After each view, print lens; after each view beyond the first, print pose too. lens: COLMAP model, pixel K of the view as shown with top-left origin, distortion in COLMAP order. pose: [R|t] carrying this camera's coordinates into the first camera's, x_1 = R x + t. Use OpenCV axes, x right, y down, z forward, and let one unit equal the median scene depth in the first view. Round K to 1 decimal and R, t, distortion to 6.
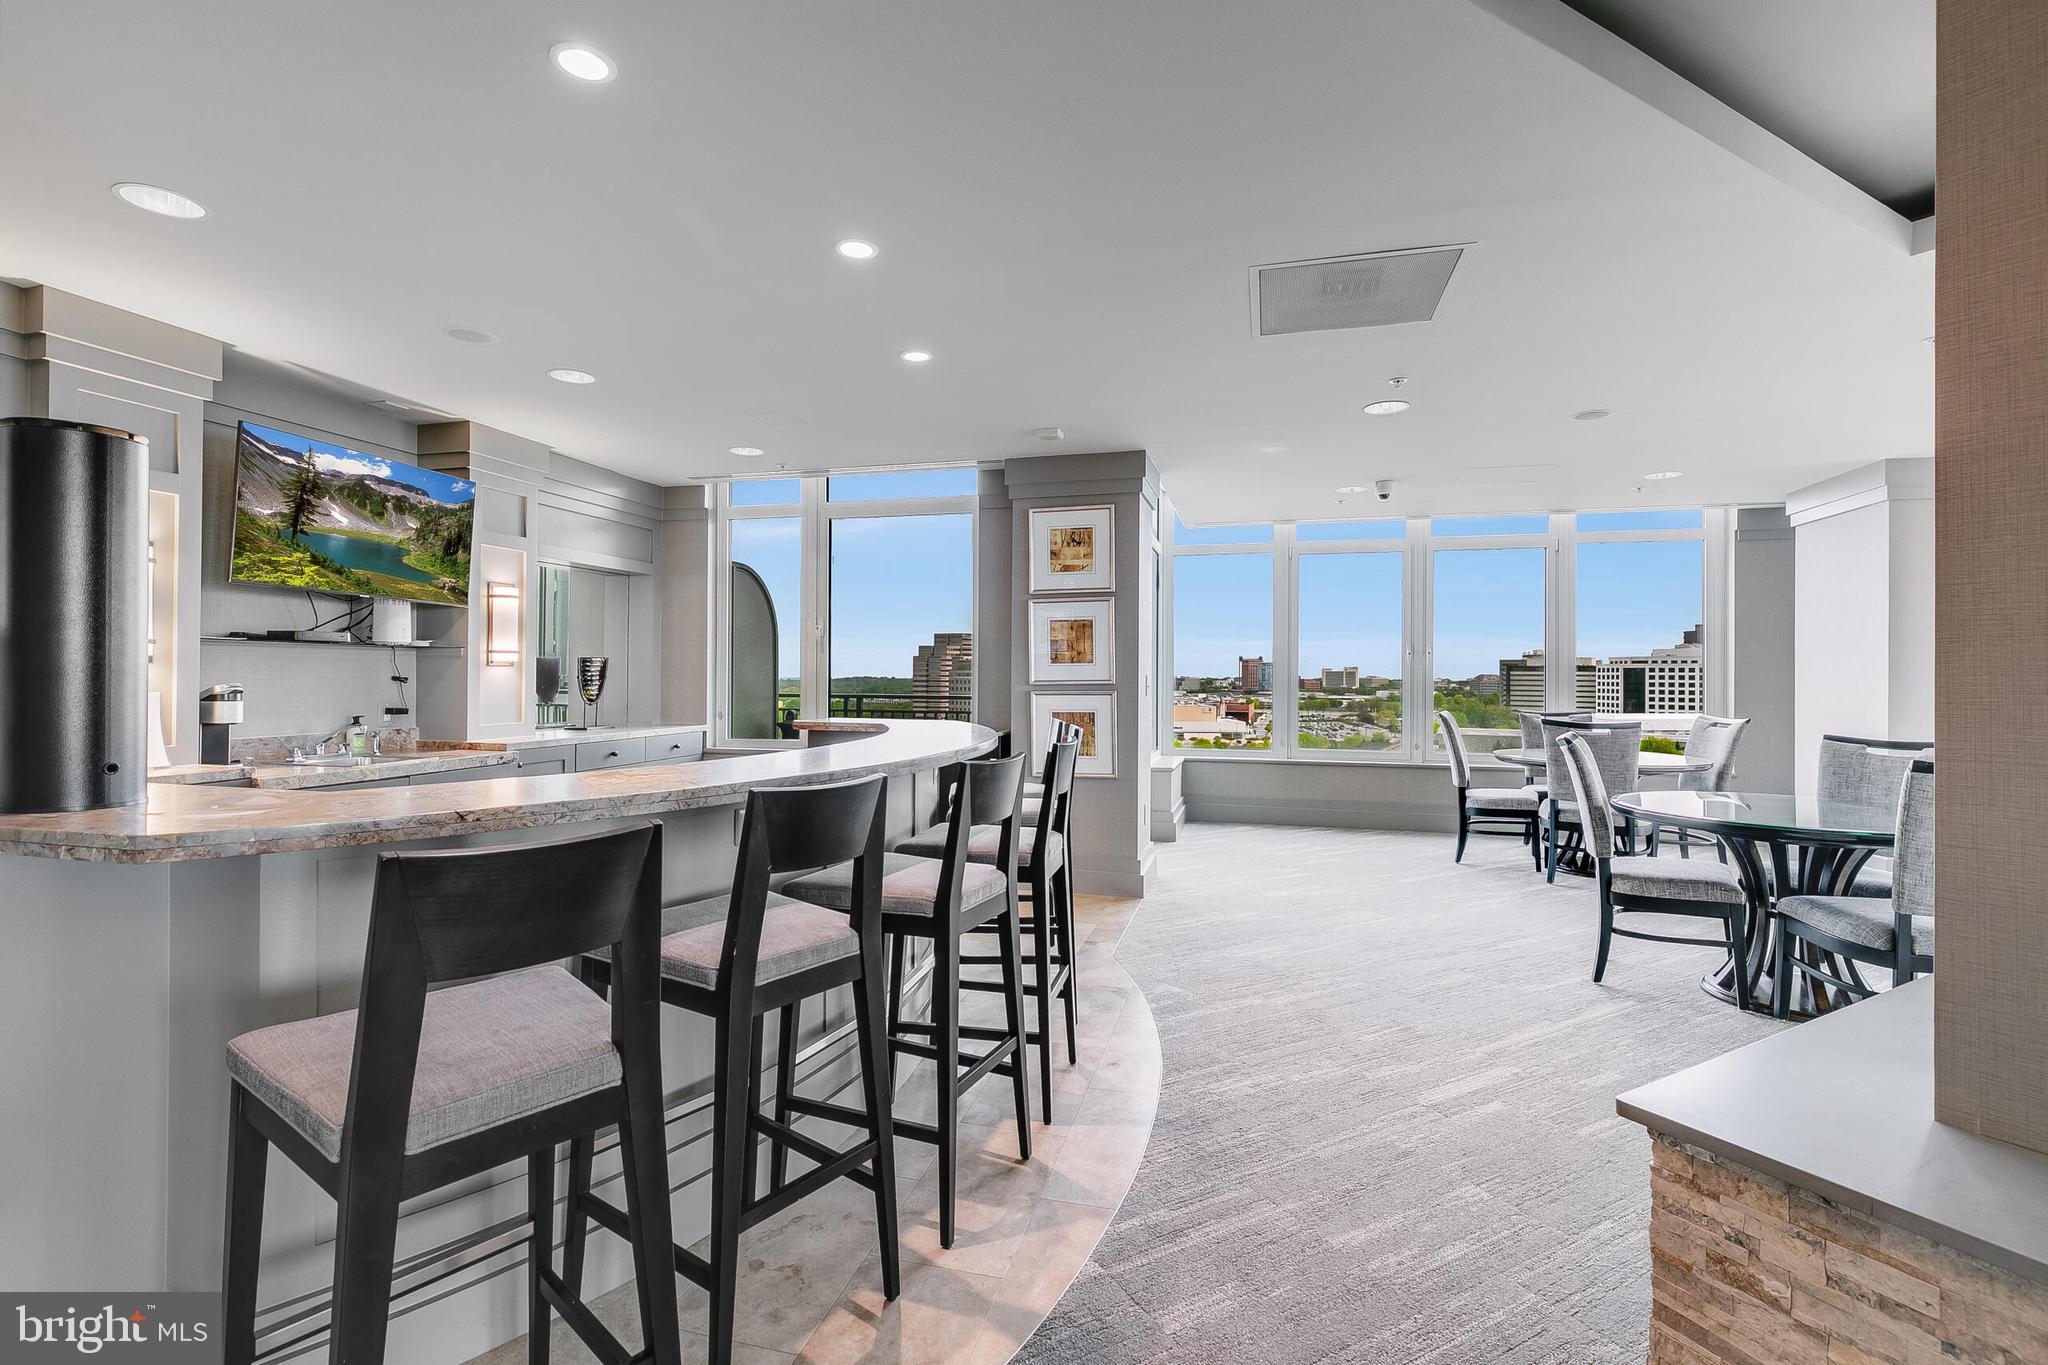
lens RADIAL K [[922.1, 0, 1011.0], [0, 922.1, 668.4], [0, 0, 1]] dist [-0.001336, -0.000127]
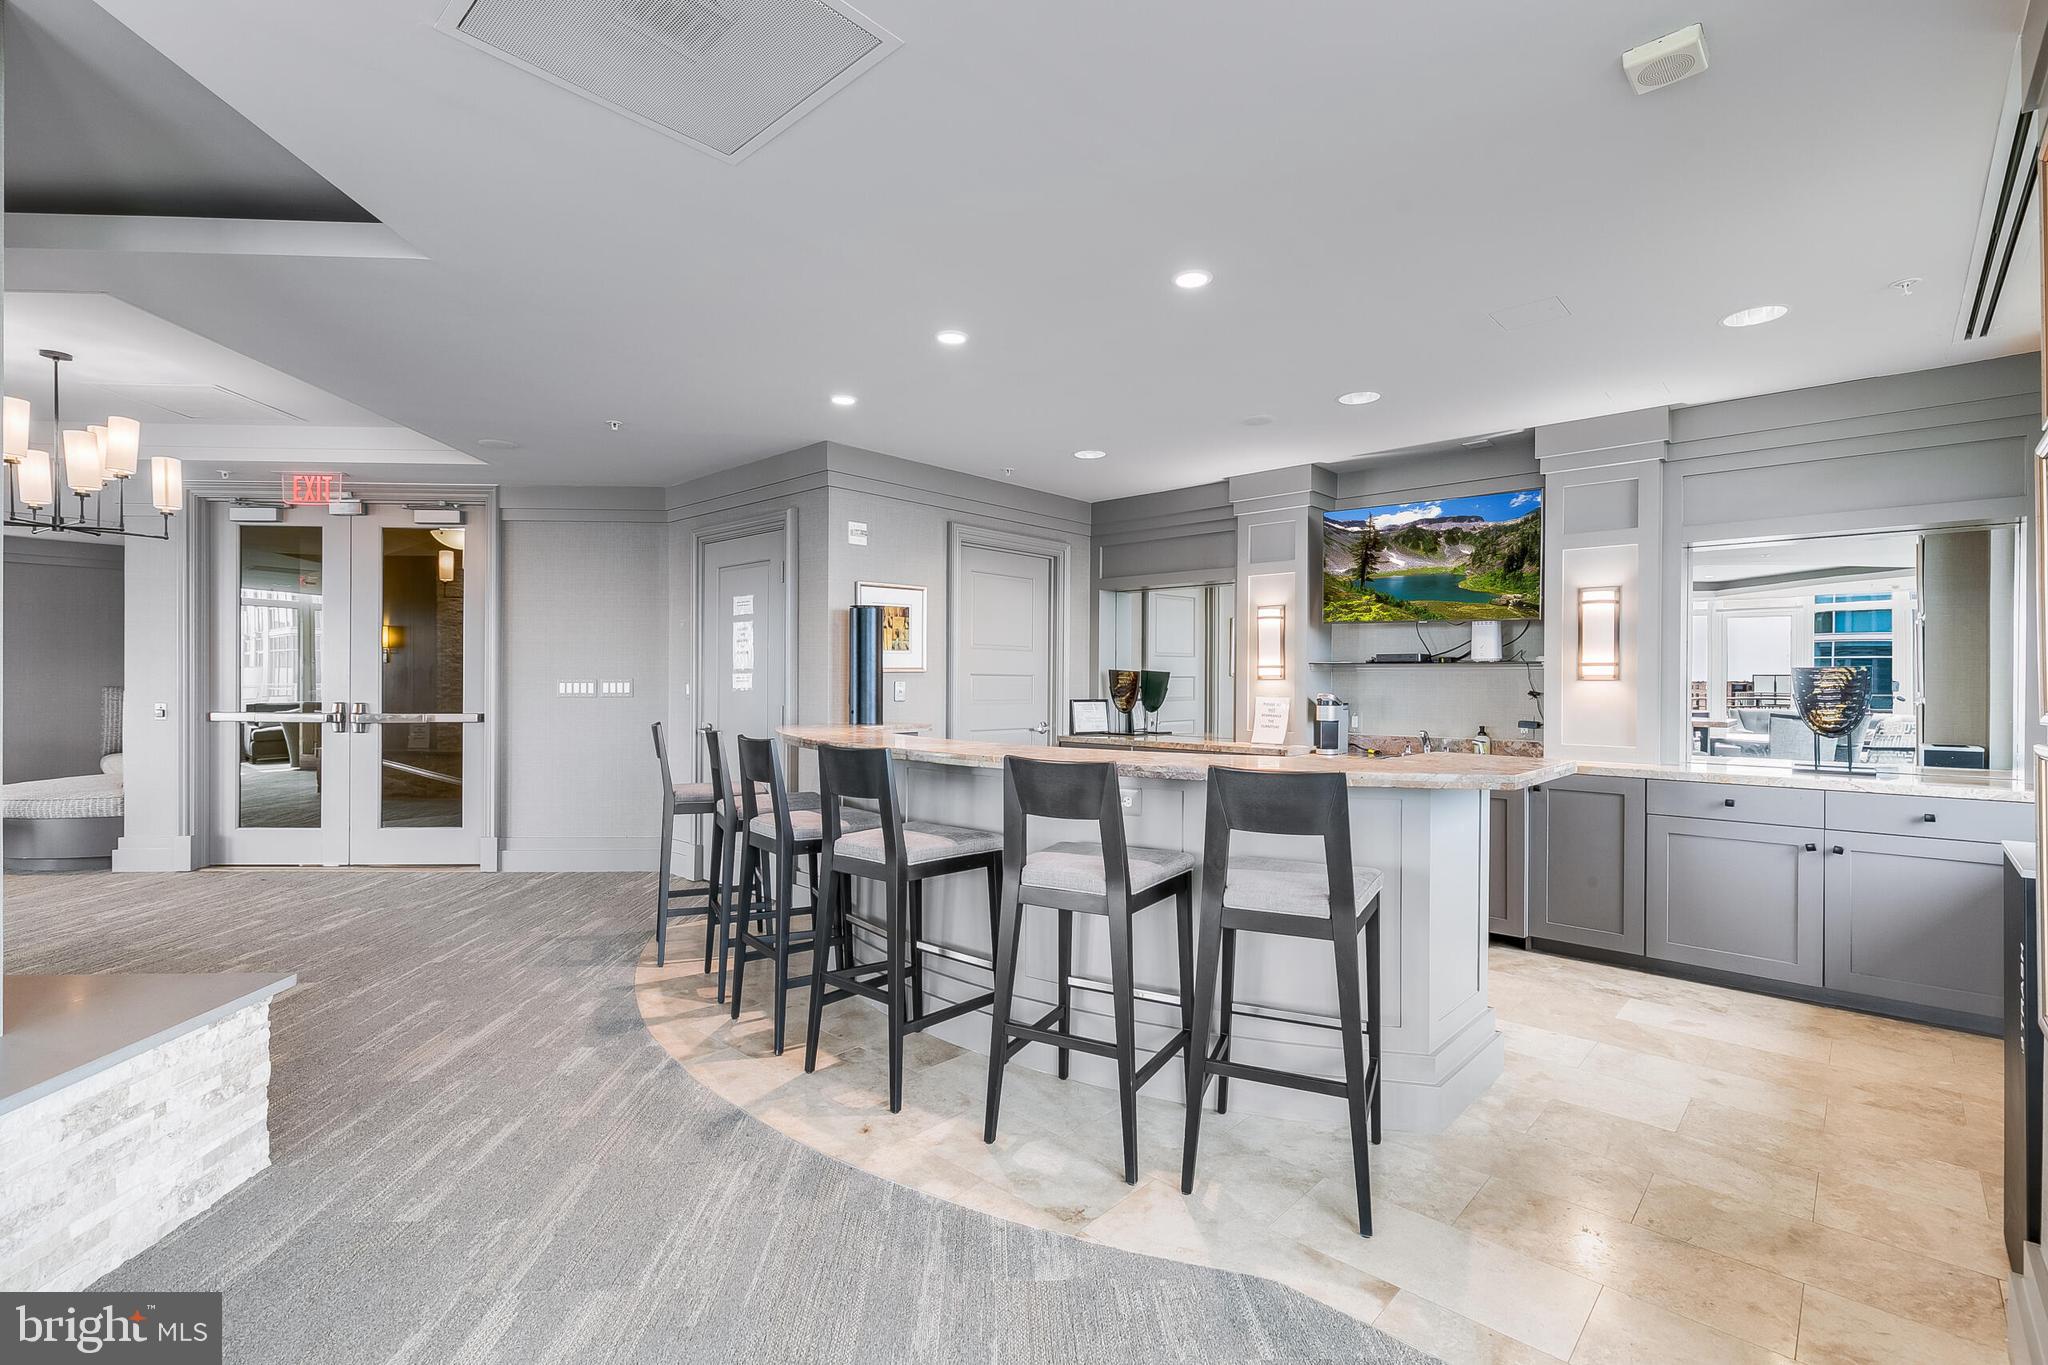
lens RADIAL K [[908.3, 0, 1021.7], [0, 908.3, 680.7], [0, 0, 1]] dist [-0.001206, -0.000181]
pose [[-0.448590, -0.007386, -0.893707, 0.577008], [-0.004669, 0.999972, -0.005921, 0.005988], [0.893726, 0.001517, -0.448612, 1.074904]]
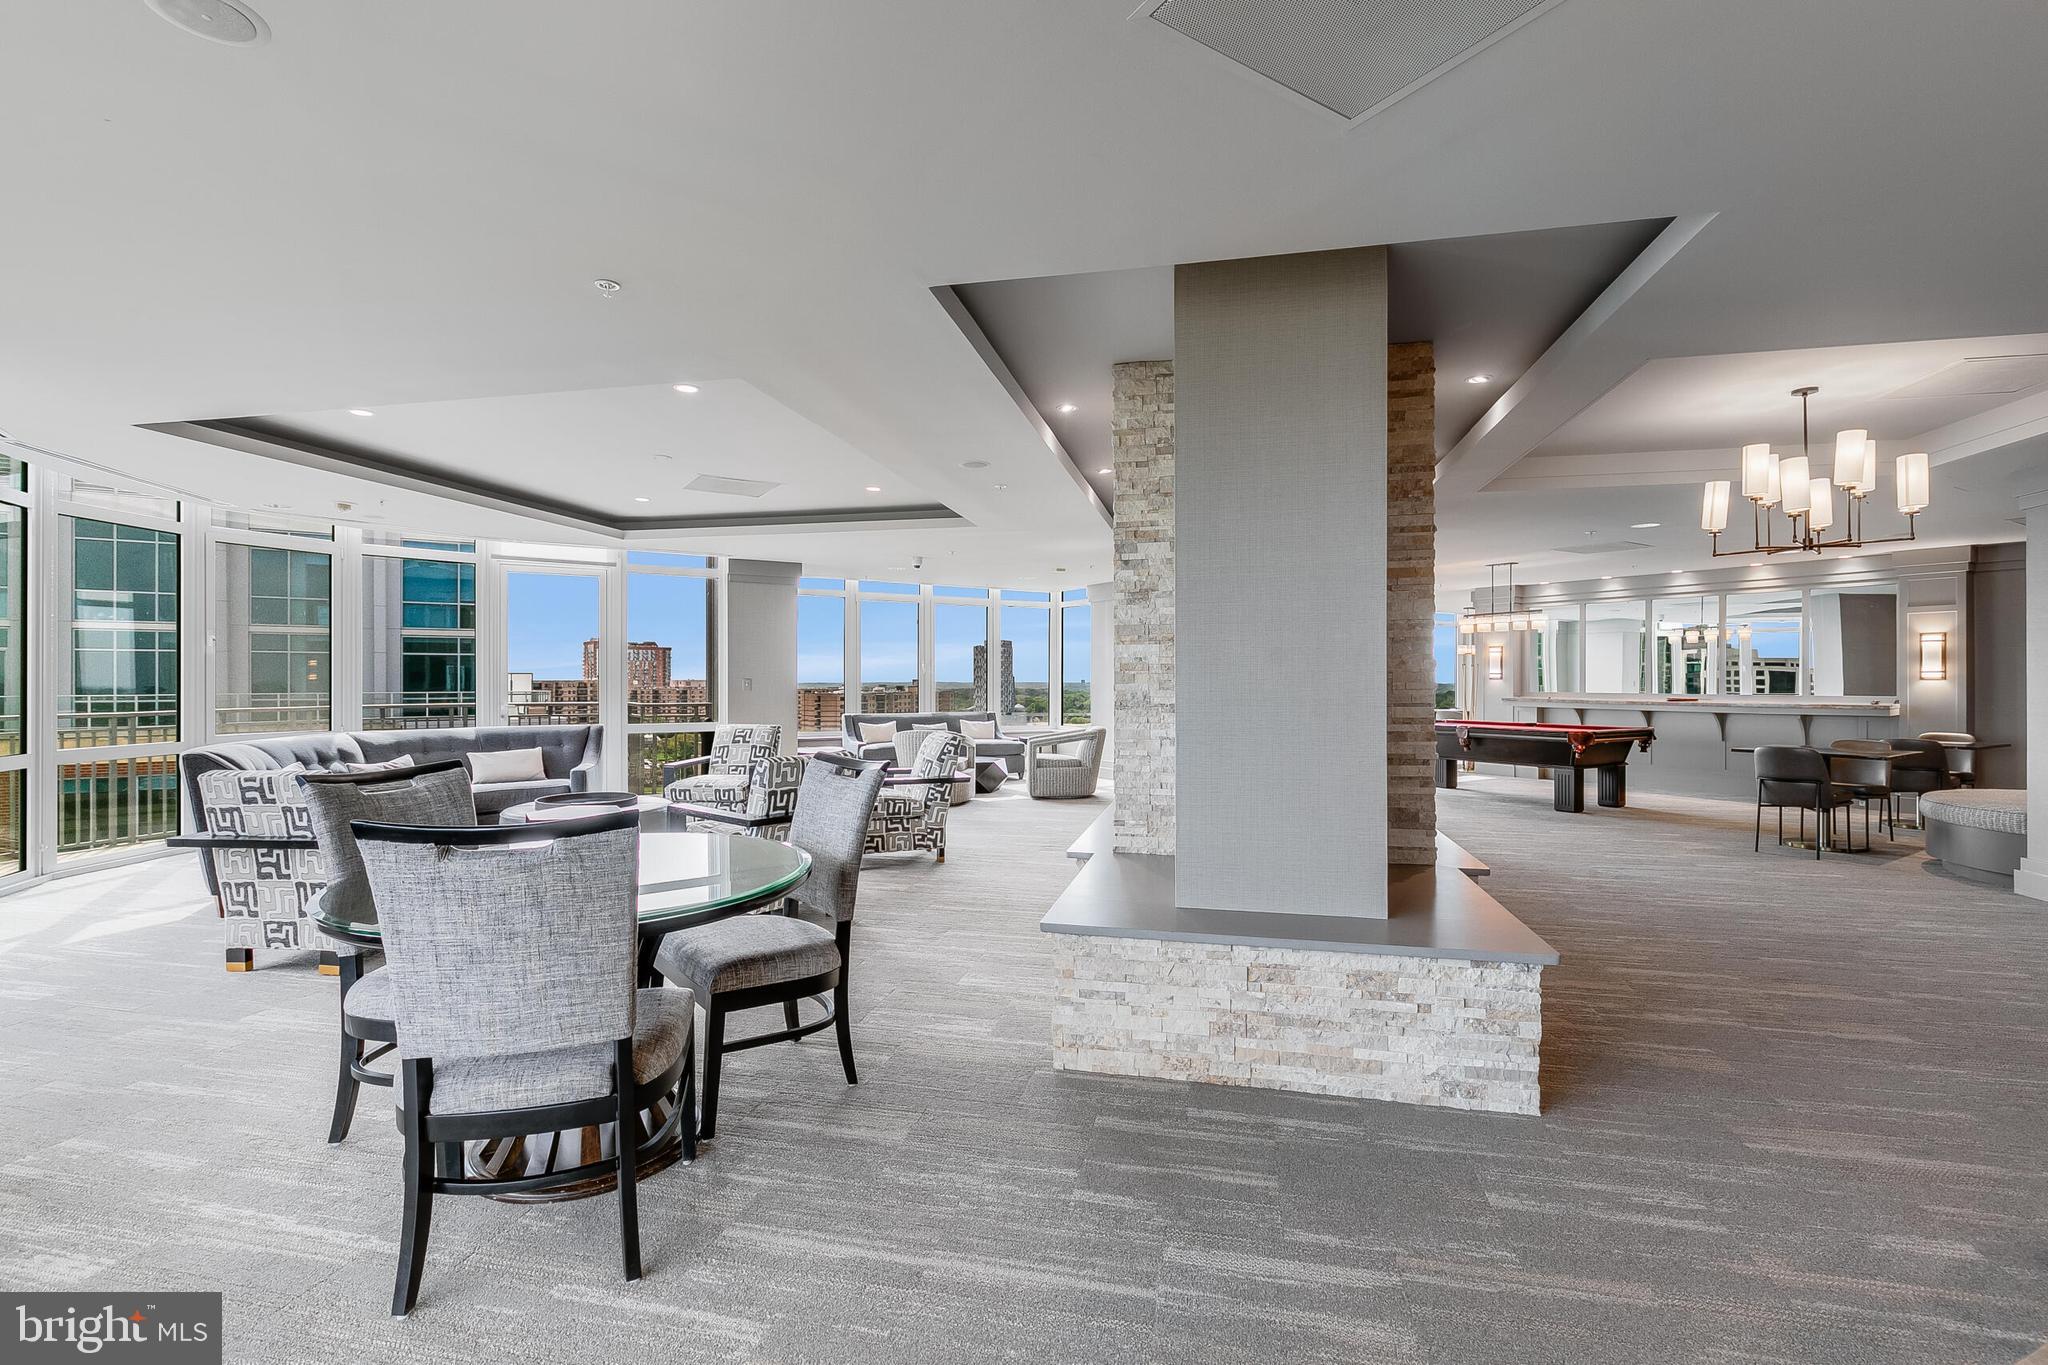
lens RADIAL K [[908.3, 0, 1021.7], [0, 908.3, 680.7], [0, 0, 1]] dist [-0.001206, -0.000181]
pose [[-0.753769, -0.008660, 0.657082, 0.135987], [-0.008577, 0.999958, 0.003339, 0.001272], [-0.657083, -0.003119, -0.753812, 1.125545]]
